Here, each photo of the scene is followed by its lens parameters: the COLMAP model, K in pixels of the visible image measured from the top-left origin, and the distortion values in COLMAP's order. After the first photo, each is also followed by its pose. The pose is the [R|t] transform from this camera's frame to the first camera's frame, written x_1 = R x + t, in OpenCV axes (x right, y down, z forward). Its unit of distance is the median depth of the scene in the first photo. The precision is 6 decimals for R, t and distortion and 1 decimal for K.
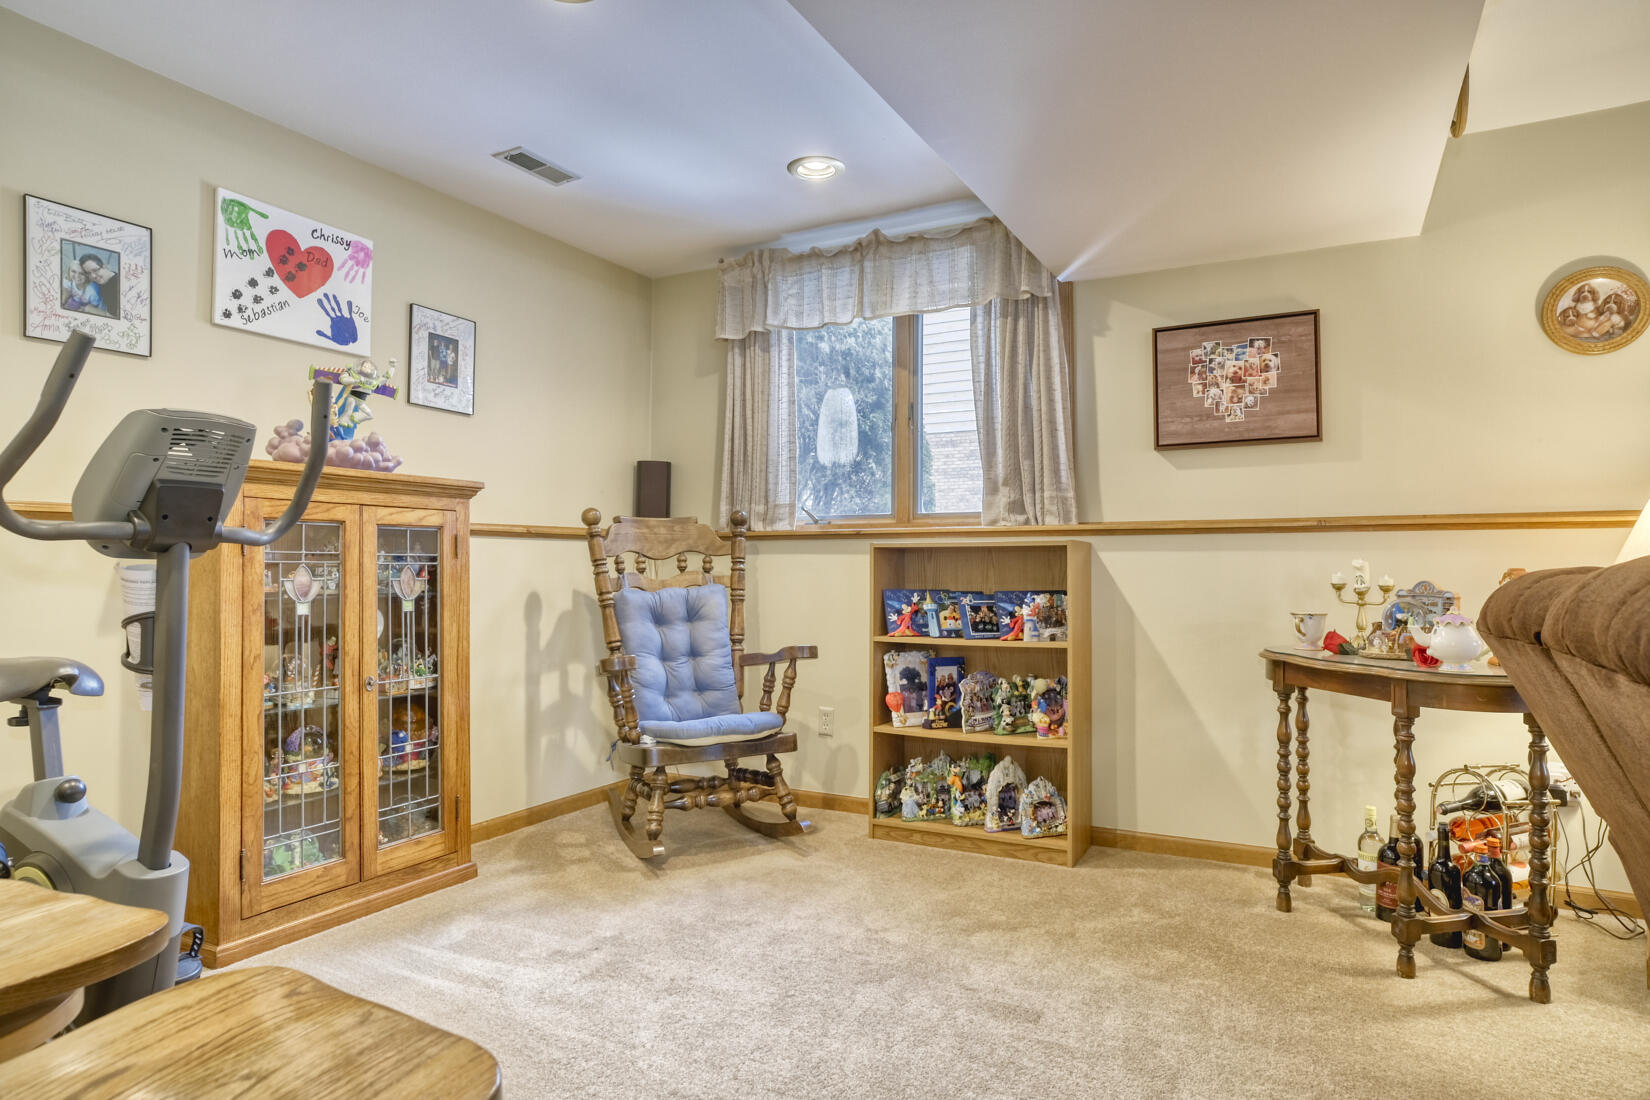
lens RADIAL K [[952.3, 0, 835.6], [0, 952.3, 541.9], [0, 0, 1]] dist [-0.017302, 0.015542]
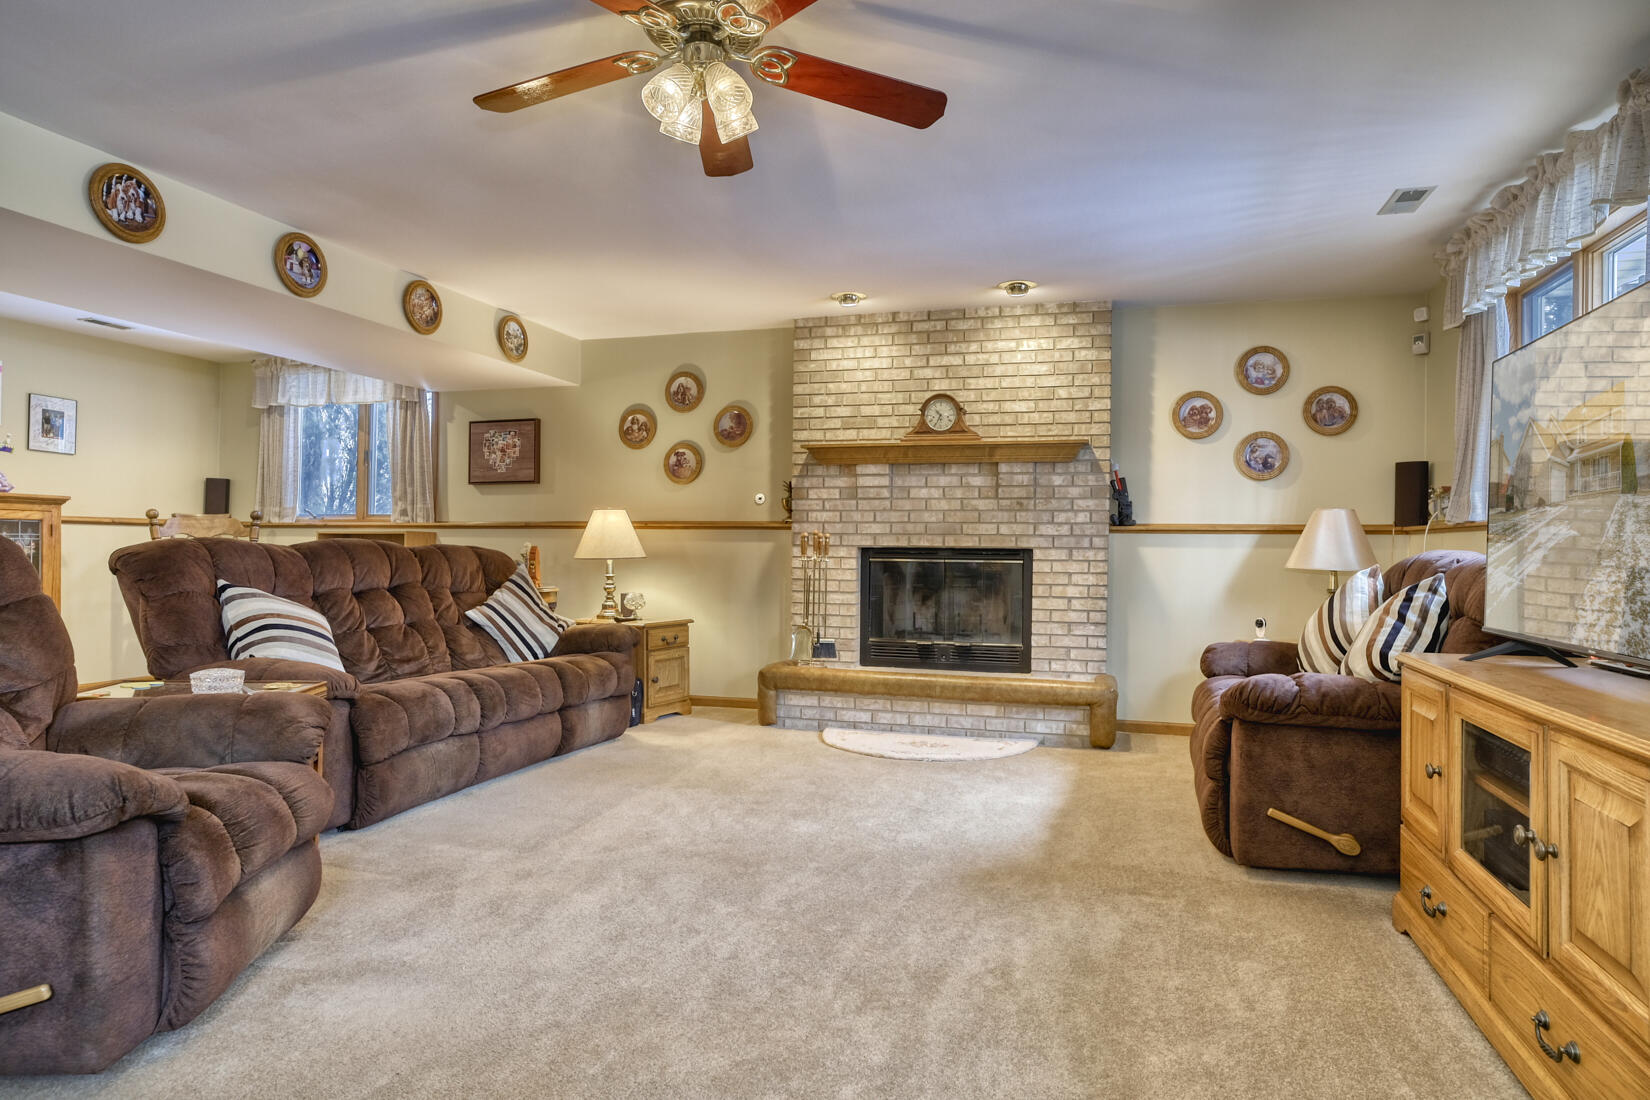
lens RADIAL K [[952.3, 0, 820.4], [0, 952.3, 552.2], [0, 0, 1]] dist [-0.017302, 0.015542]
pose [[0.982318, 0.009319, 0.186989, 0.682247], [-0.014396, 0.999563, 0.025811, -0.019957], [-0.186667, -0.028046, 0.982023, -1.036769]]
